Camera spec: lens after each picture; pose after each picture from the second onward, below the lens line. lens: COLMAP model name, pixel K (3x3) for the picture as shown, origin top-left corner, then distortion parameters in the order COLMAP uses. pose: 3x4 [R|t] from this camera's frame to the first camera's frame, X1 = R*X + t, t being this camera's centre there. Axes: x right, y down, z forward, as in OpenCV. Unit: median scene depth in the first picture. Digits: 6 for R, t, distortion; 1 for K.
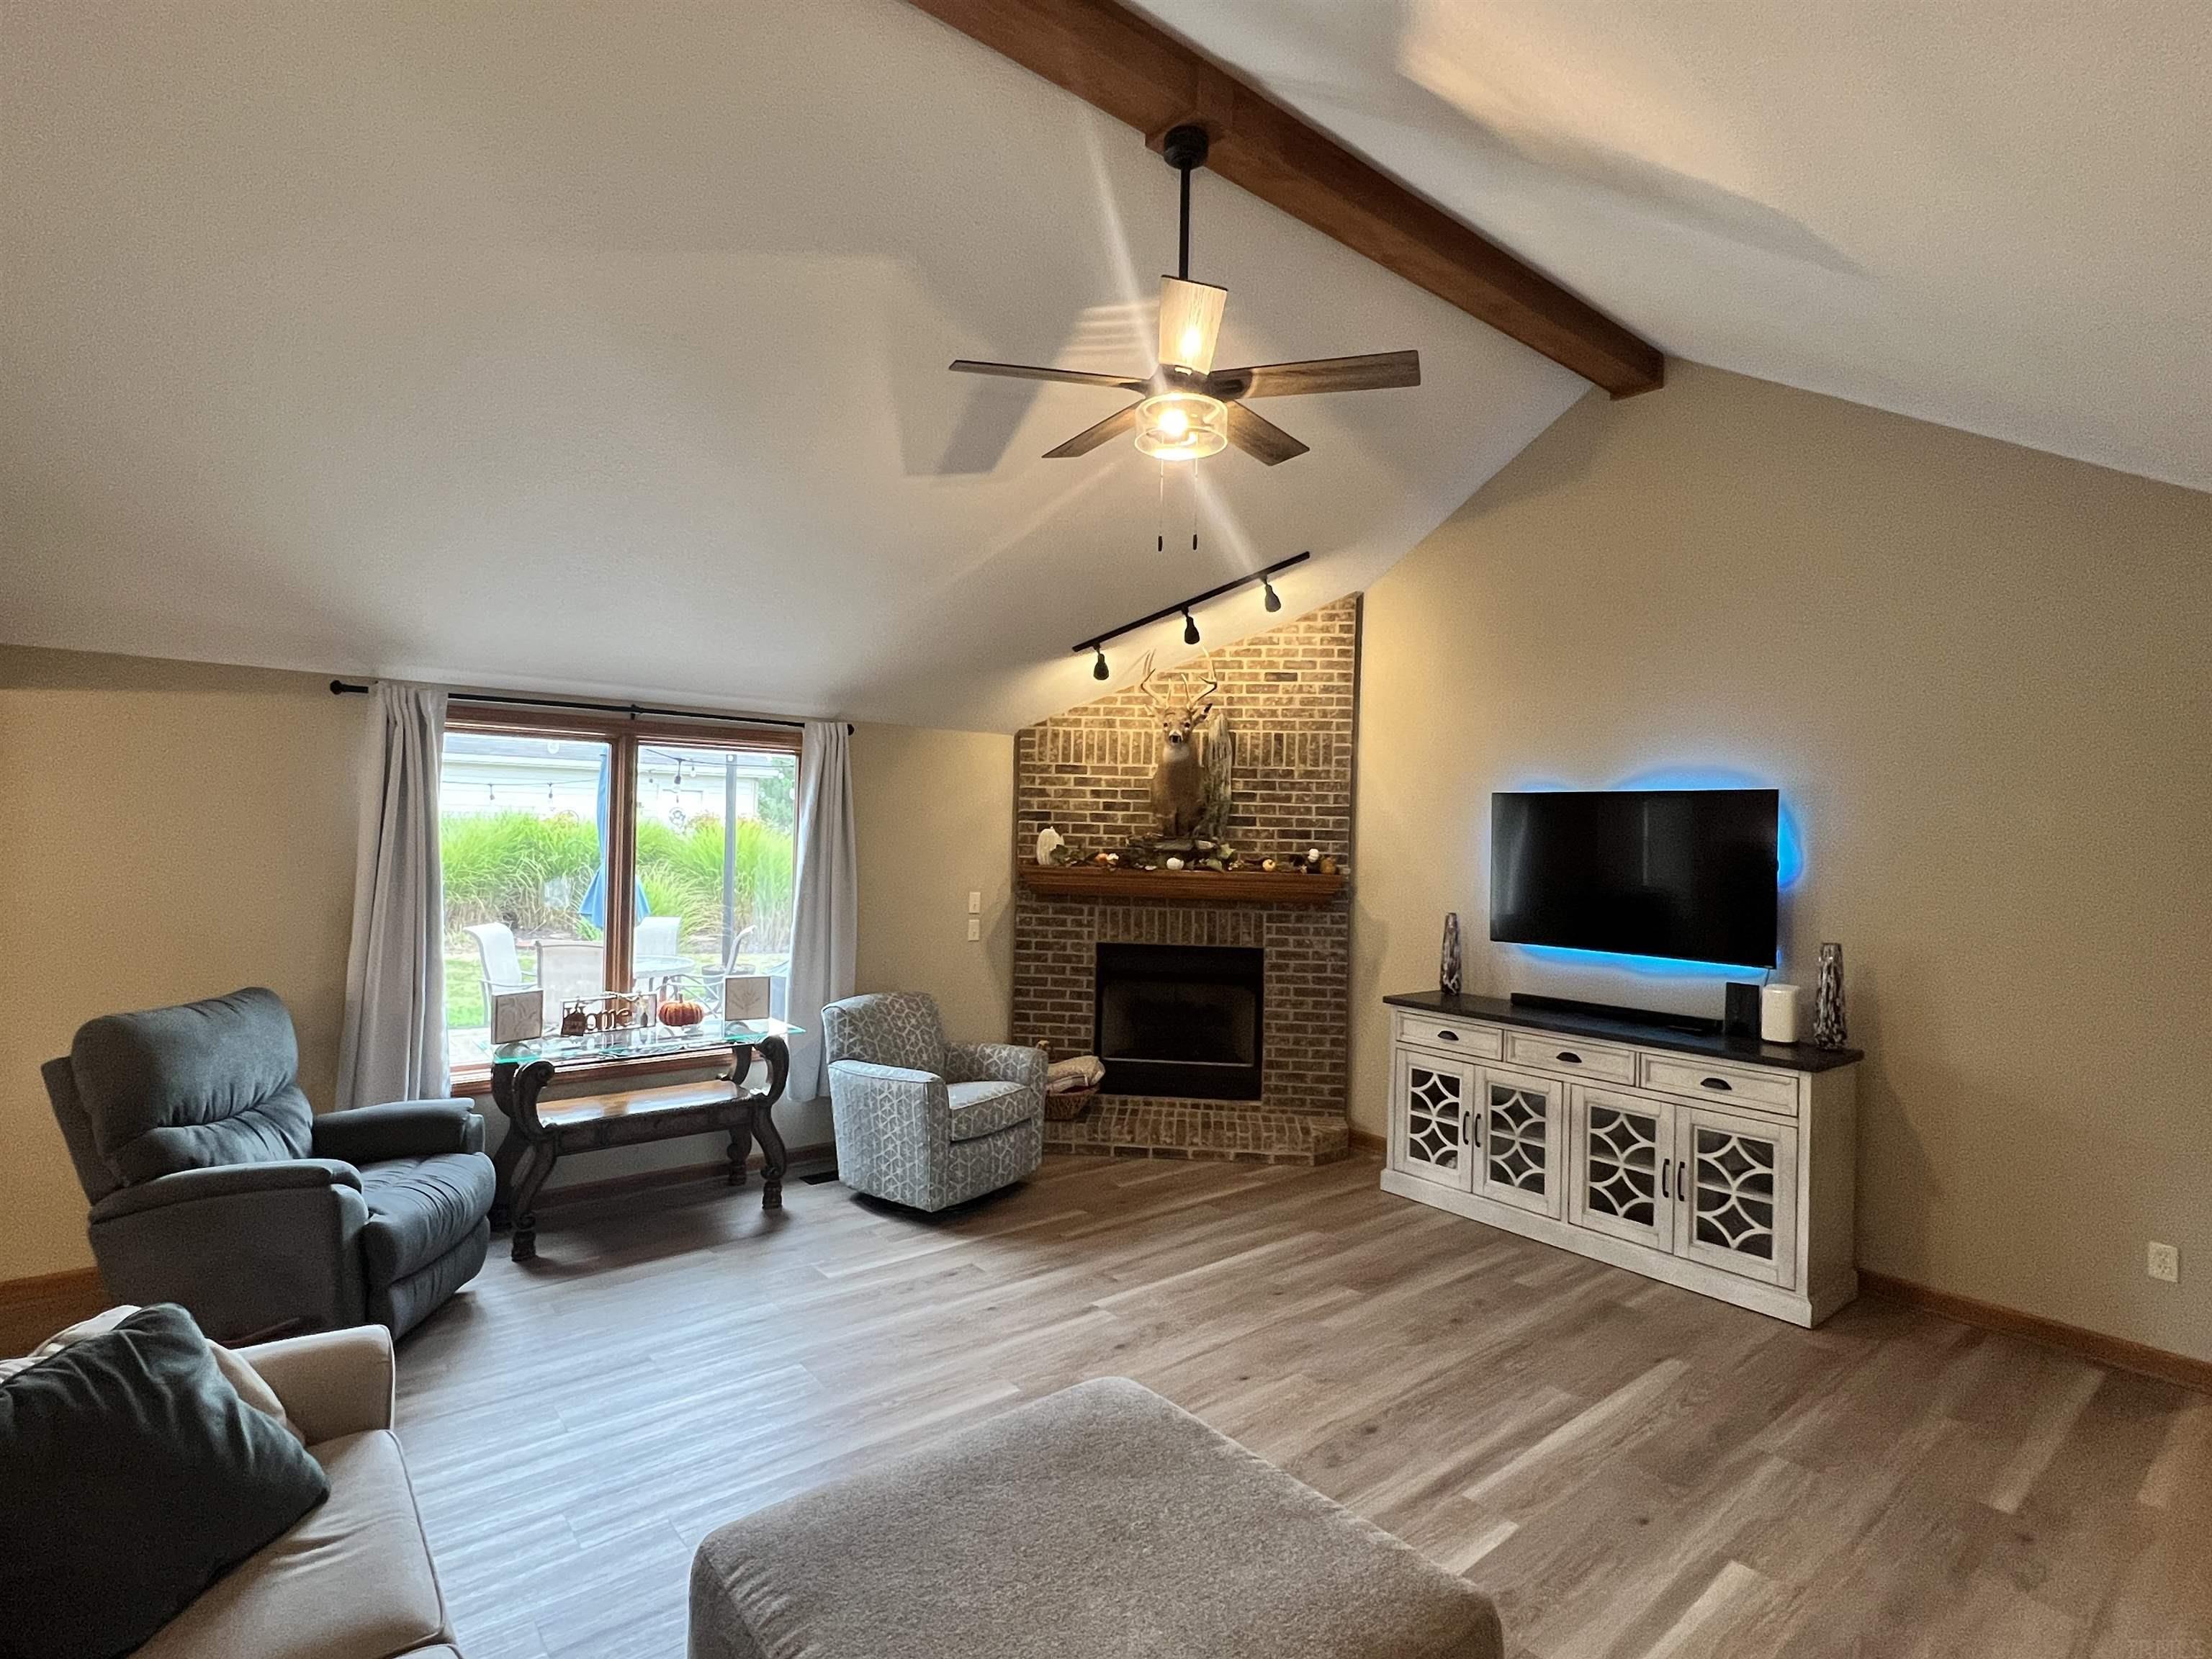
lens RADIAL K [[1098.5, 0, 1098.2], [0, 1098.5, 818.4], [0, 0, 1]] dist [-0.001603, -0.000018]
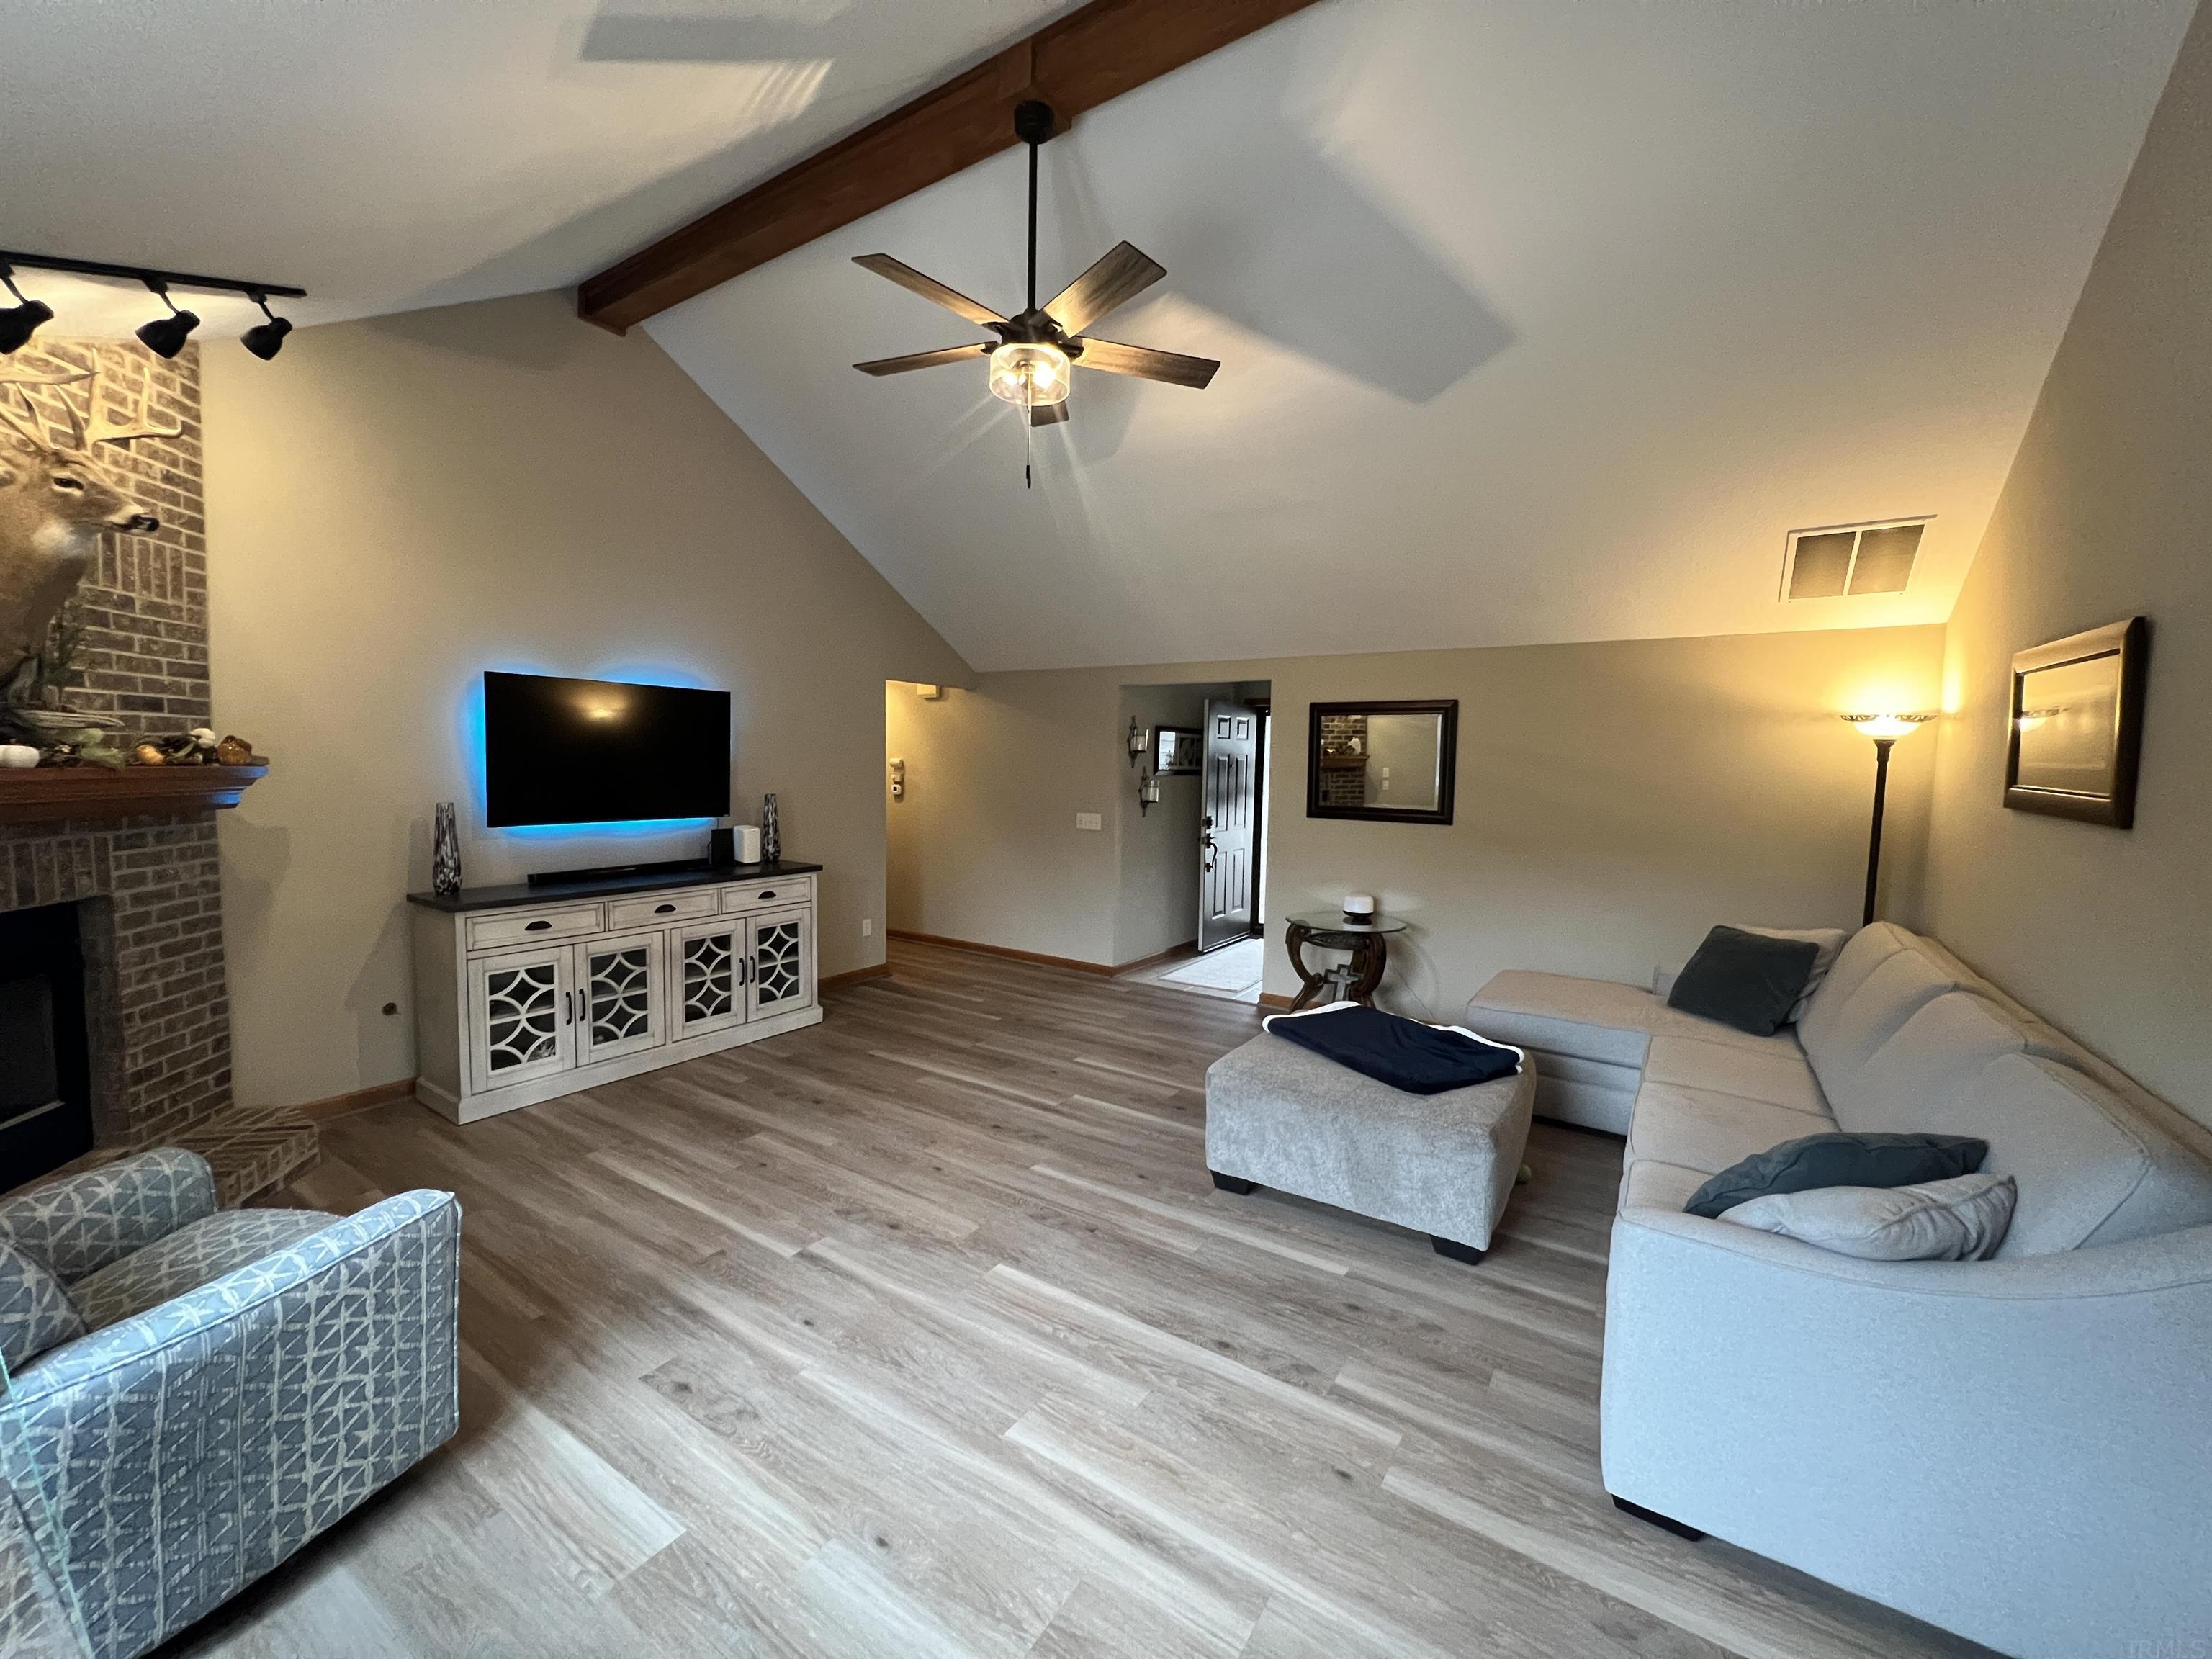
lens RADIAL K [[884.9, 0, 1099.9], [0, 884.9, 821.5], [0, 0, 1]] dist [-0.002470, 0.000864]
pose [[-0.299371, -0.095534, 0.949342, -0.582725], [-0.039663, 0.995361, 0.087658, 0.019377], [-0.953312, -0.011412, -0.301772, 0.797390]]
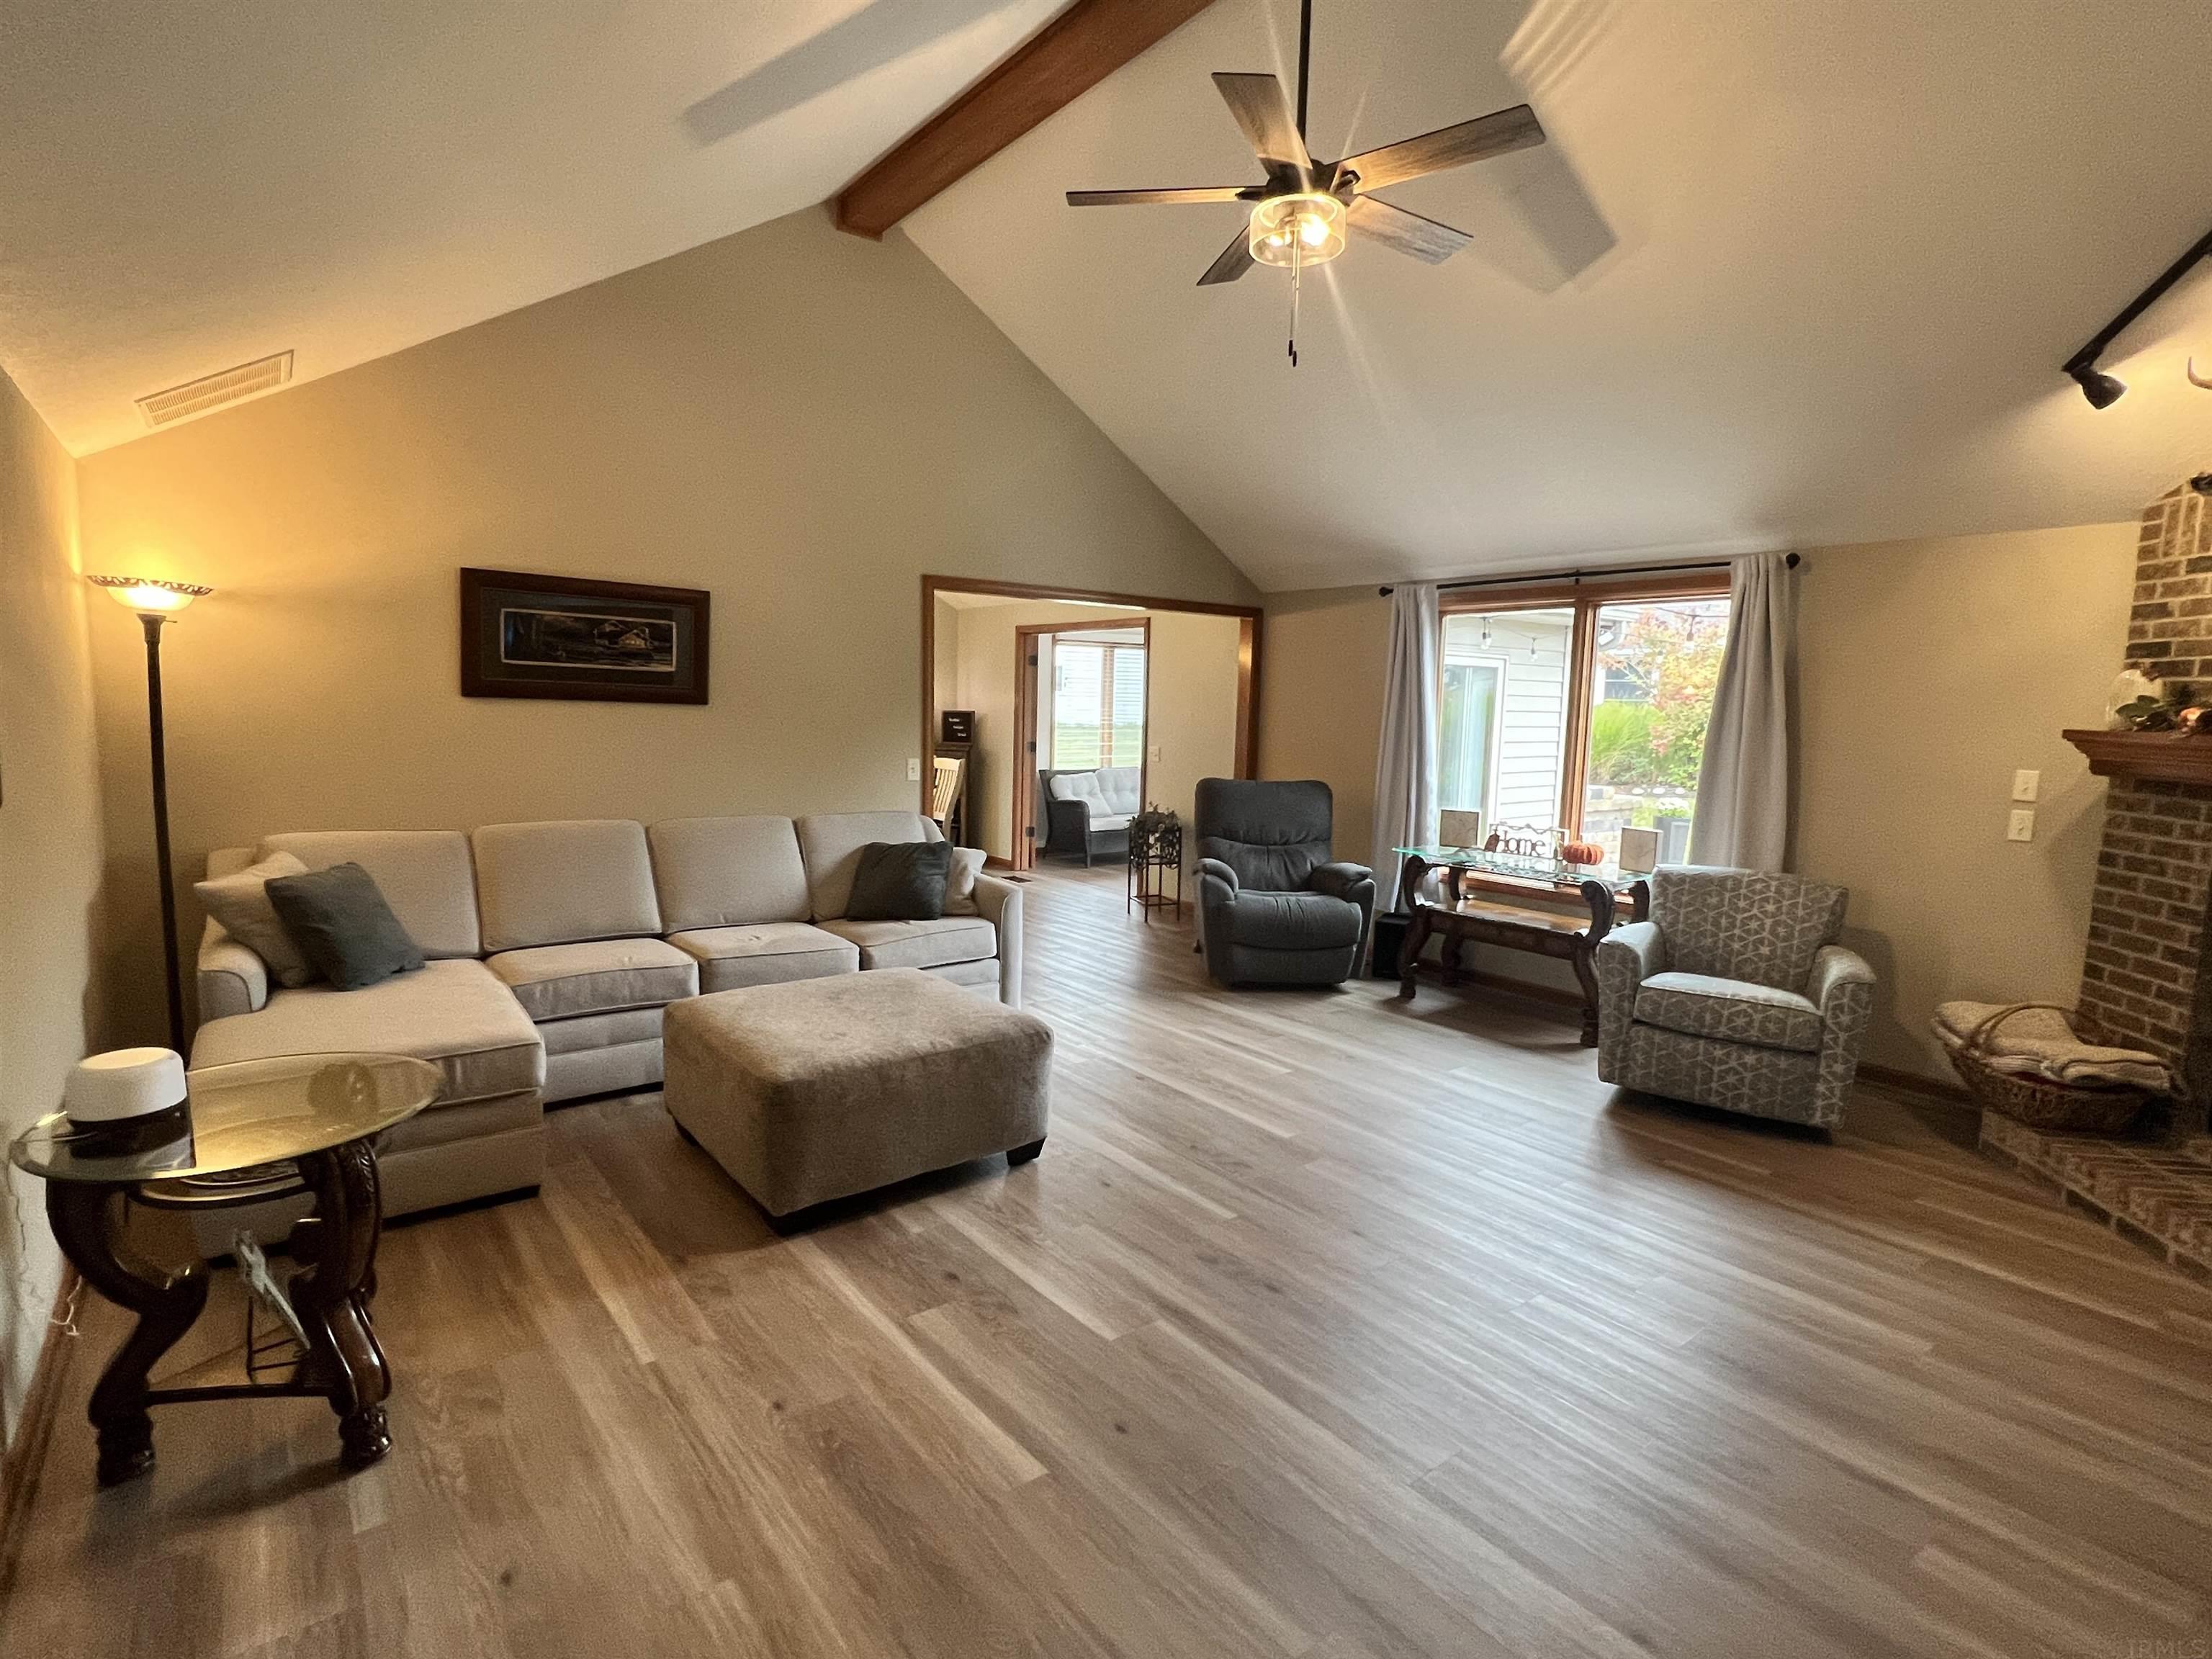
lens RADIAL K [[1098.5, 0, 1094.8], [0, 1098.5, 820.4], [0, 0, 1]] dist [-0.001603, -0.000018]
pose [[-0.022999, 0.086946, -0.995948, 0.730237], [-0.010752, 0.996132, 0.087210, 0.057614], [0.999678, 0.012714, -0.021975, 0.558983]]
